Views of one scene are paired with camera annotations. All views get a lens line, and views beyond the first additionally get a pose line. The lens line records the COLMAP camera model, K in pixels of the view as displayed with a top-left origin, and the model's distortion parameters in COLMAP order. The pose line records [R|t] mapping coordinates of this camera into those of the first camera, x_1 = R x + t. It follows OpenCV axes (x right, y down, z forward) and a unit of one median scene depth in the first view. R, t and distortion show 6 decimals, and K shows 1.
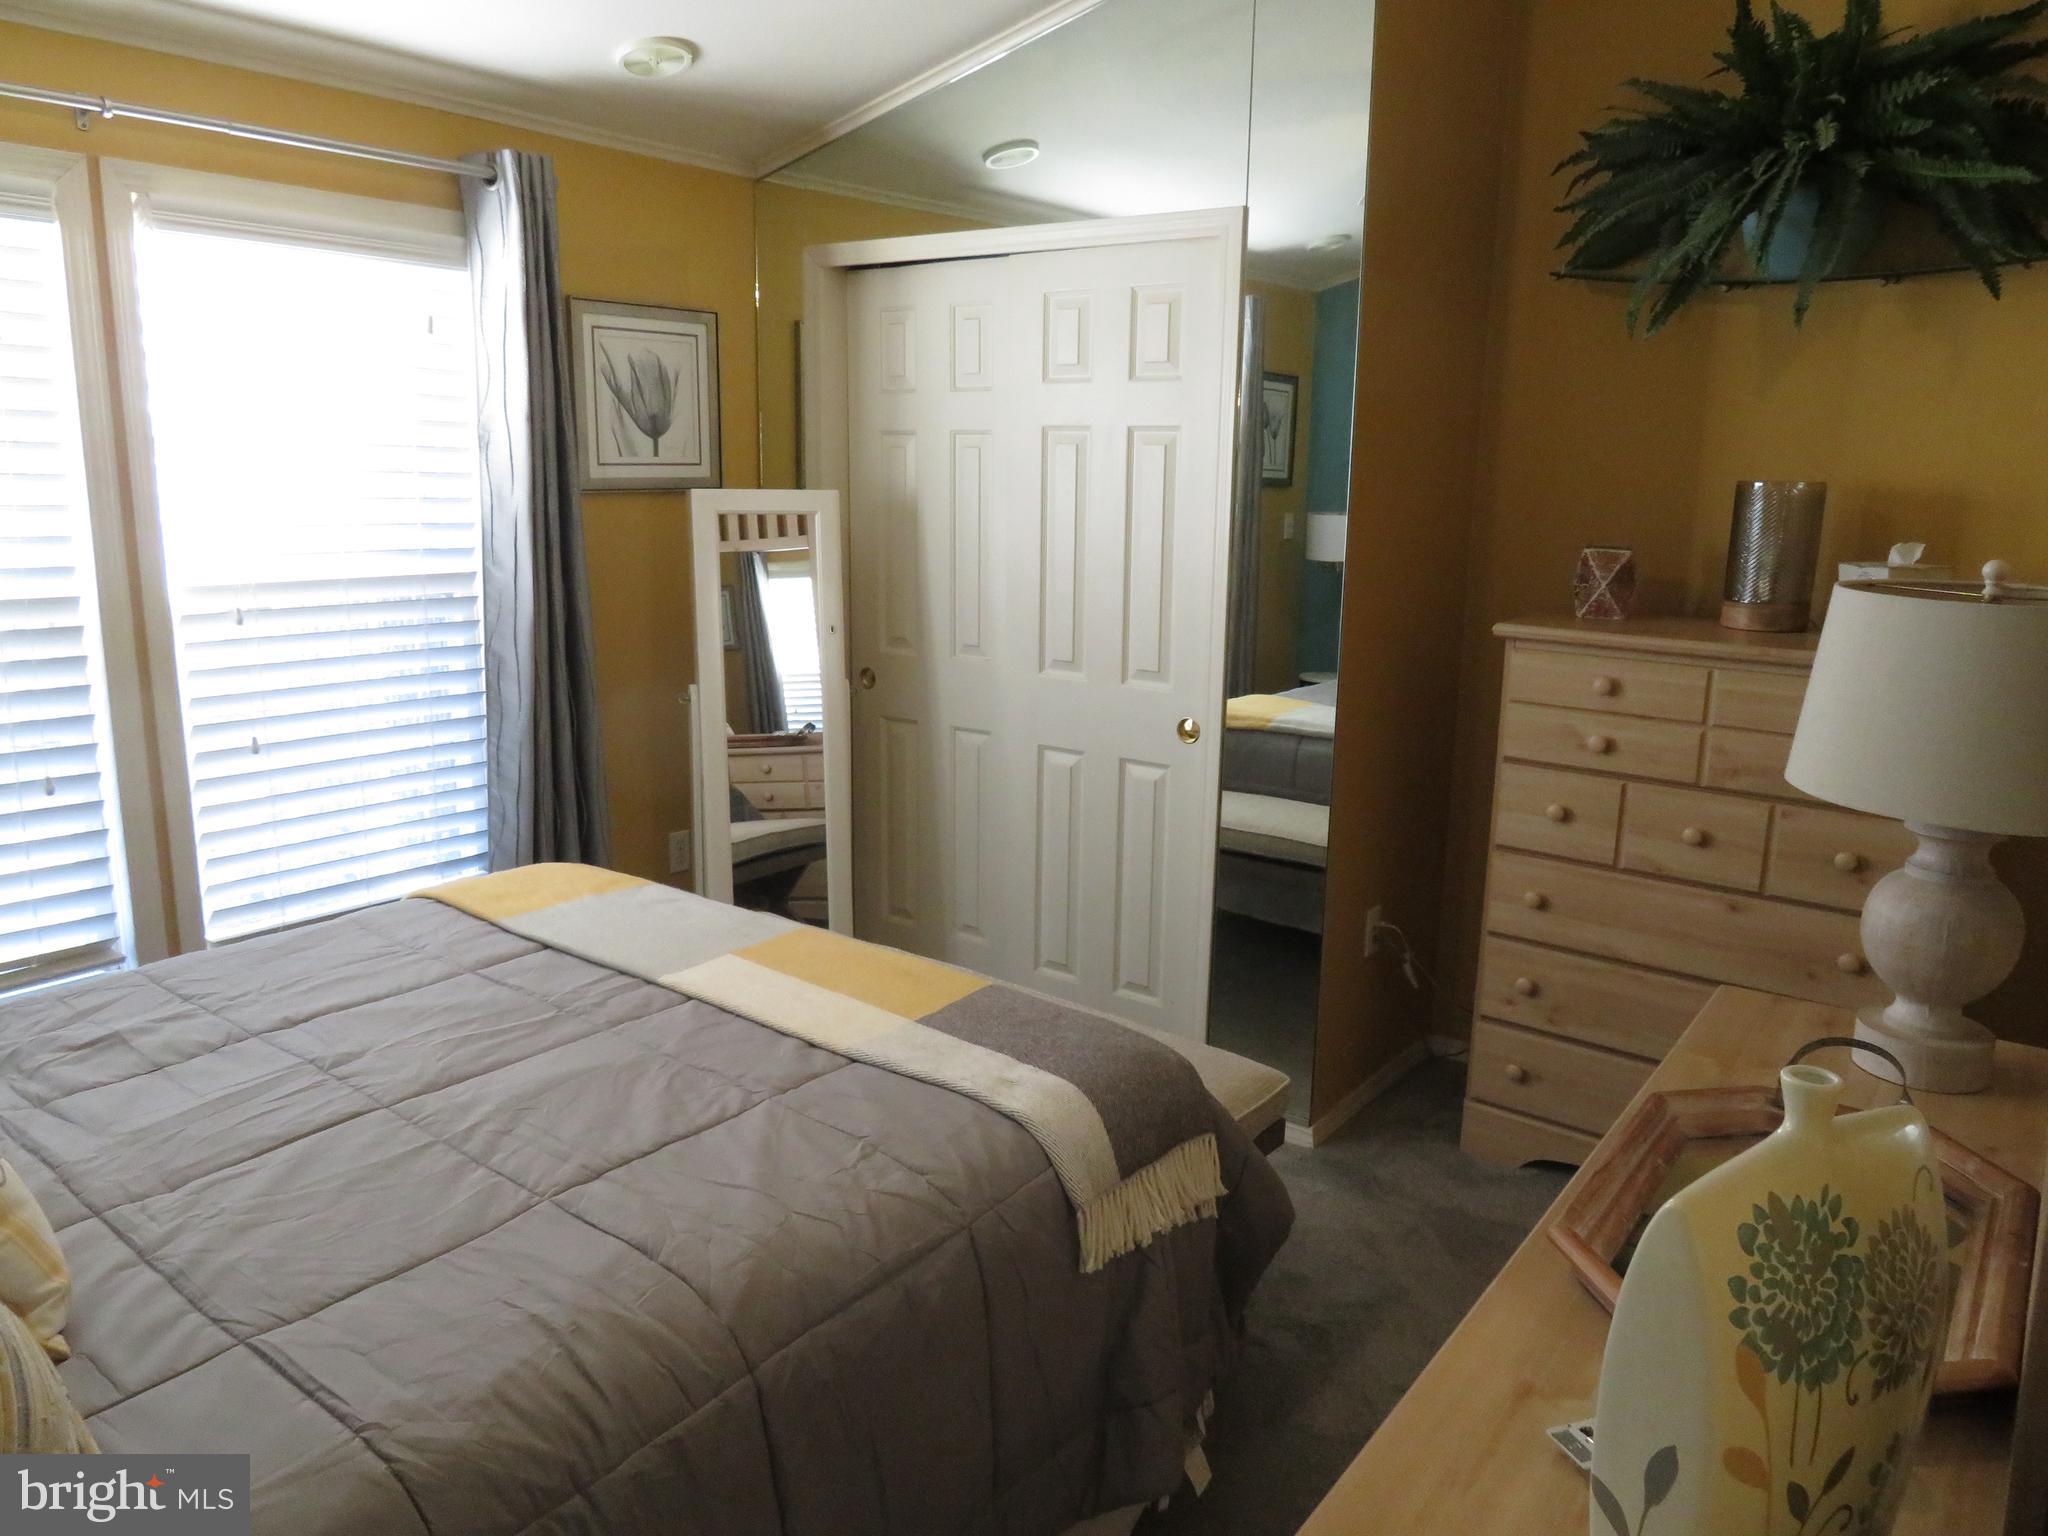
lens RADIAL K [[1457.3, 0, 1017.1], [0, 1457.3, 767.3], [0, 0, 1]] dist [-0.004002, -0.003282]
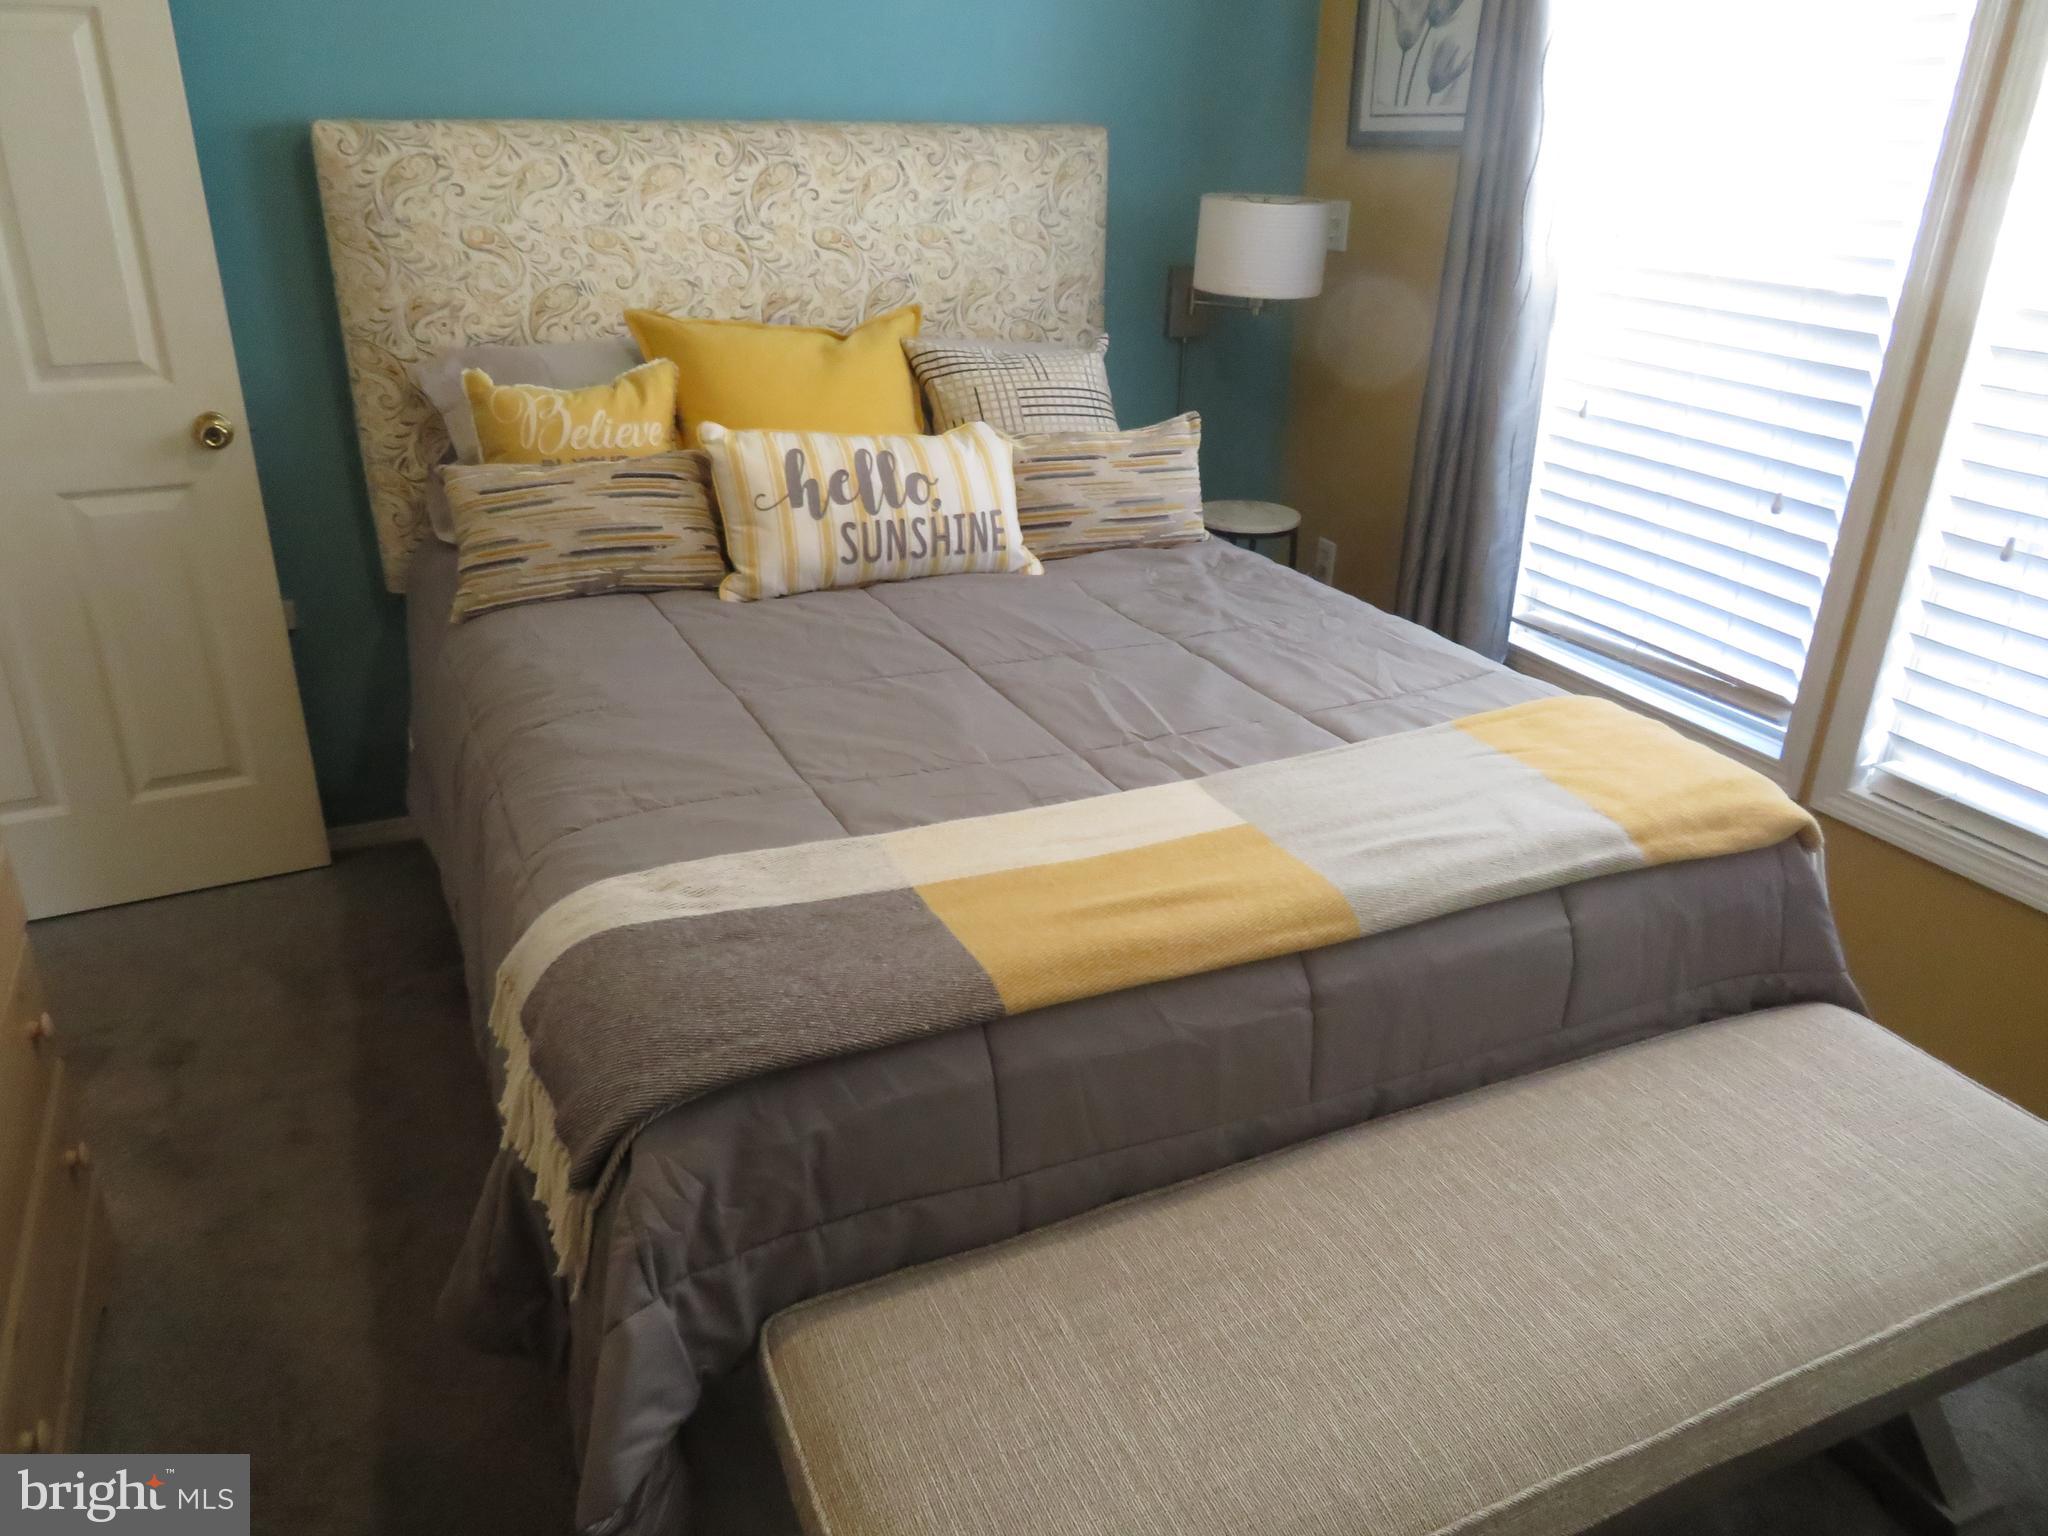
lens RADIAL K [[1455.7, 0, 976.9], [0, 1455.7, 753.2], [0, 0, 1]] dist [-0.006534, -0.000361]
pose [[-0.477004, 0.326011, -0.816201, 0.393045], [-0.208823, 0.860029, 0.465557, -0.184171], [0.853733, 0.392514, -0.342158, 1.017624]]
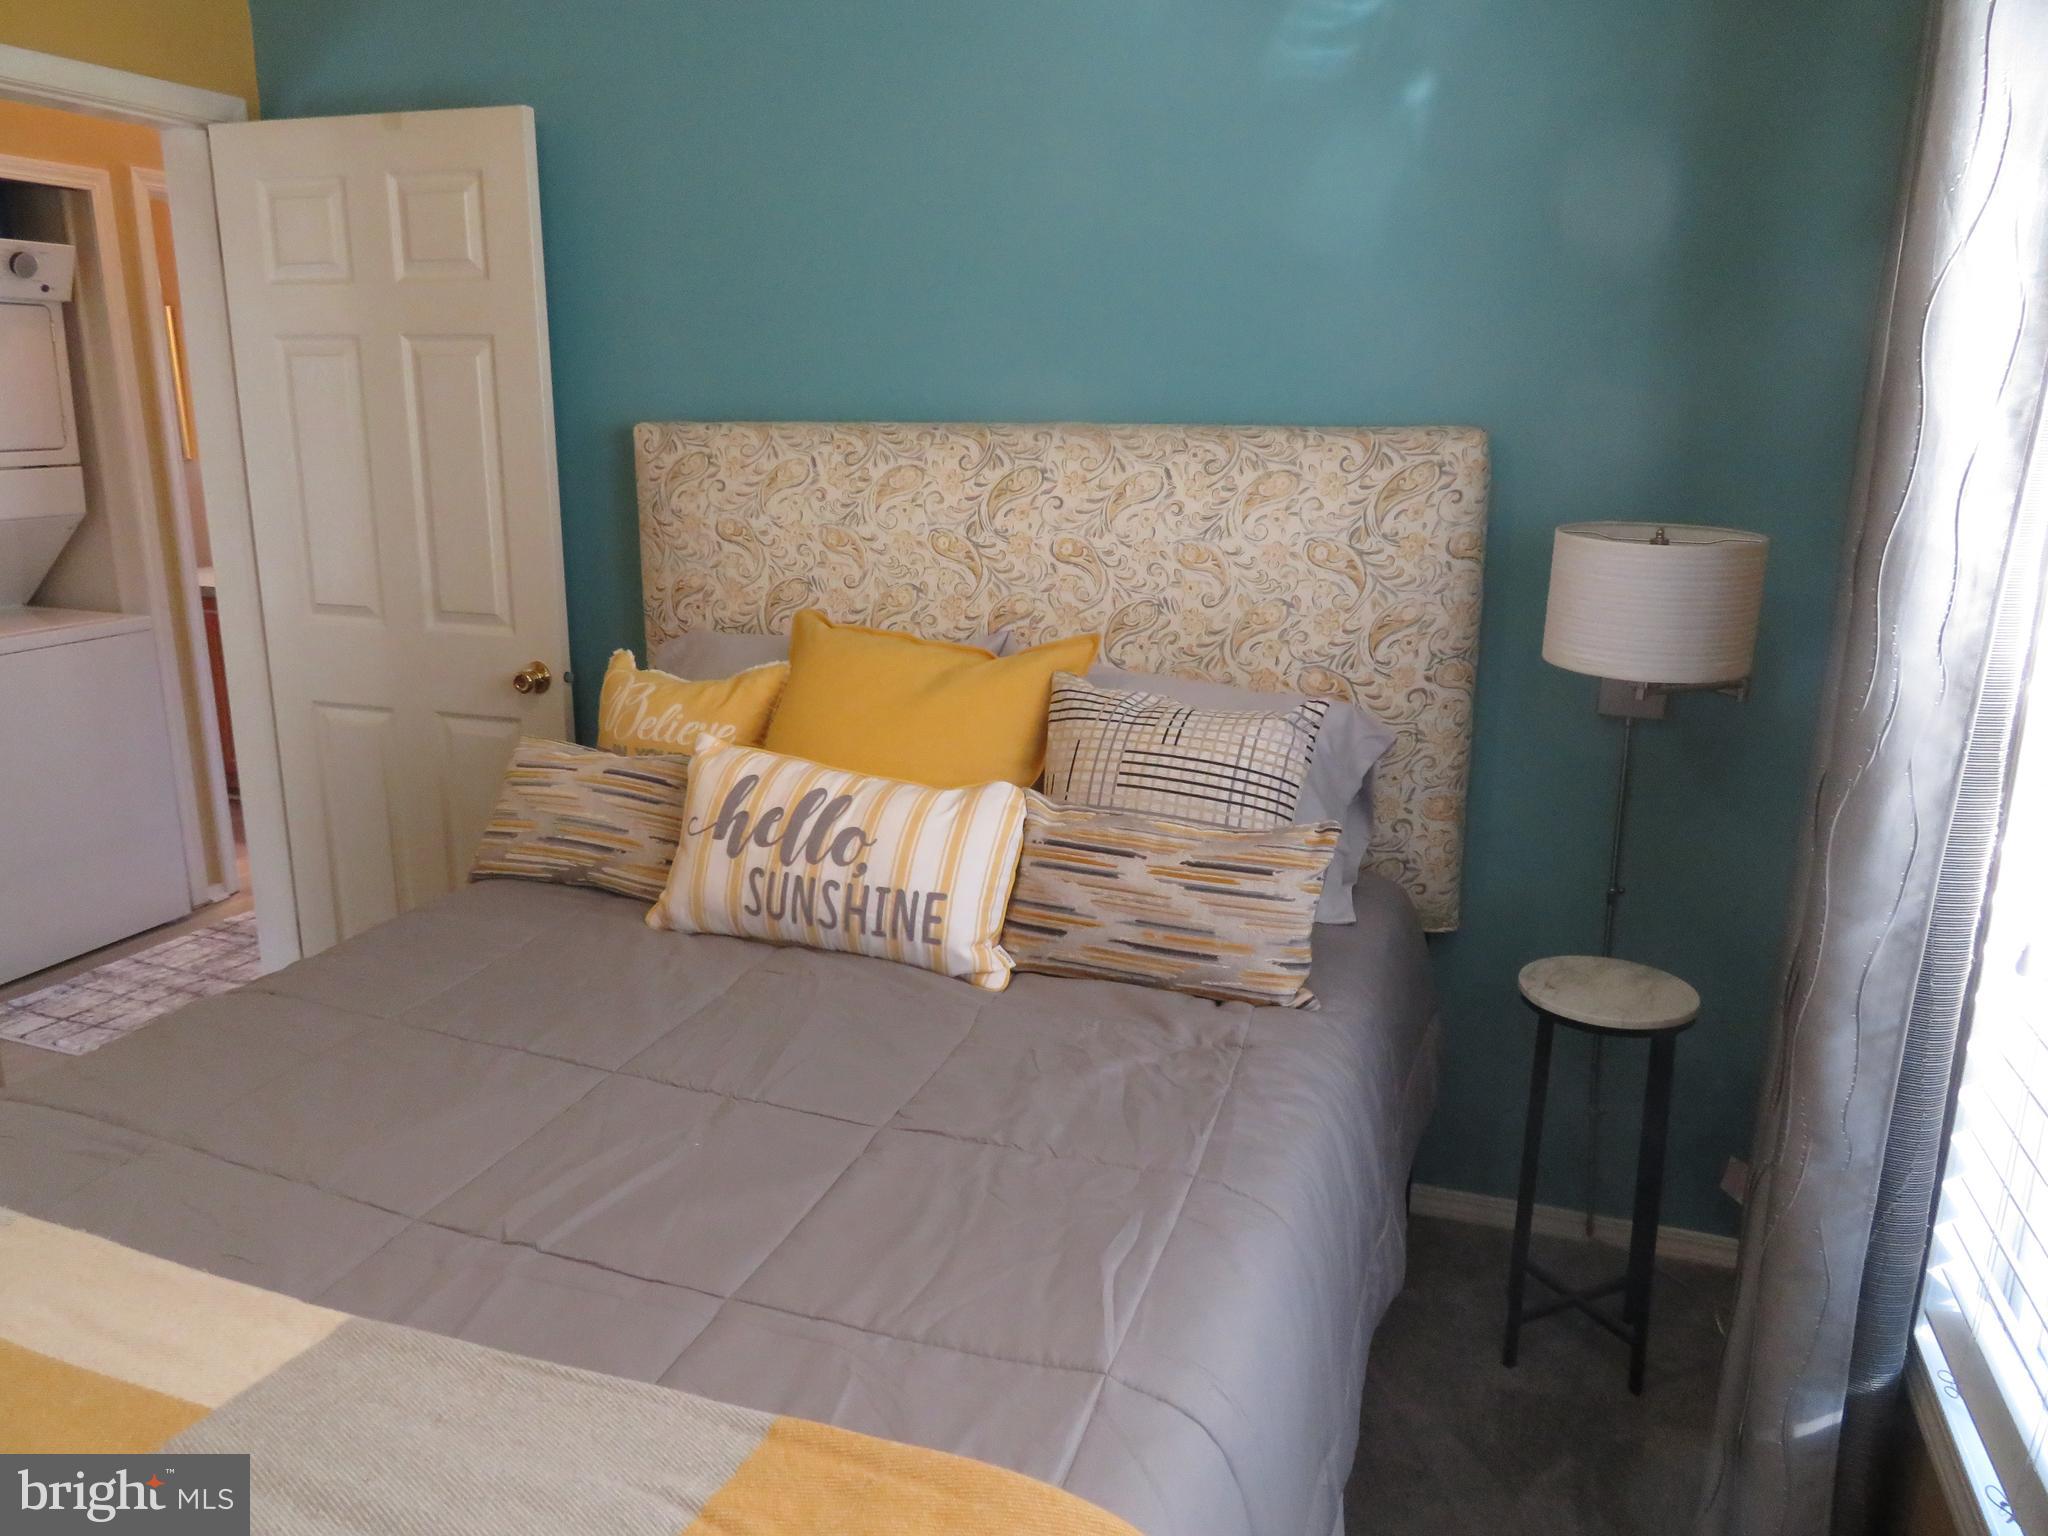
lens RADIAL K [[1436.7, 0, 1025.9], [0, 1436.7, 764.7], [0, 0, 1]] dist [0.000626, -0.001910]
pose [[-0.953926, 0.044792, -0.296680, -0.301920], [-0.089823, 0.900813, 0.424814, -0.259218], [0.286282, 0.431890, -0.855286, 1.264698]]
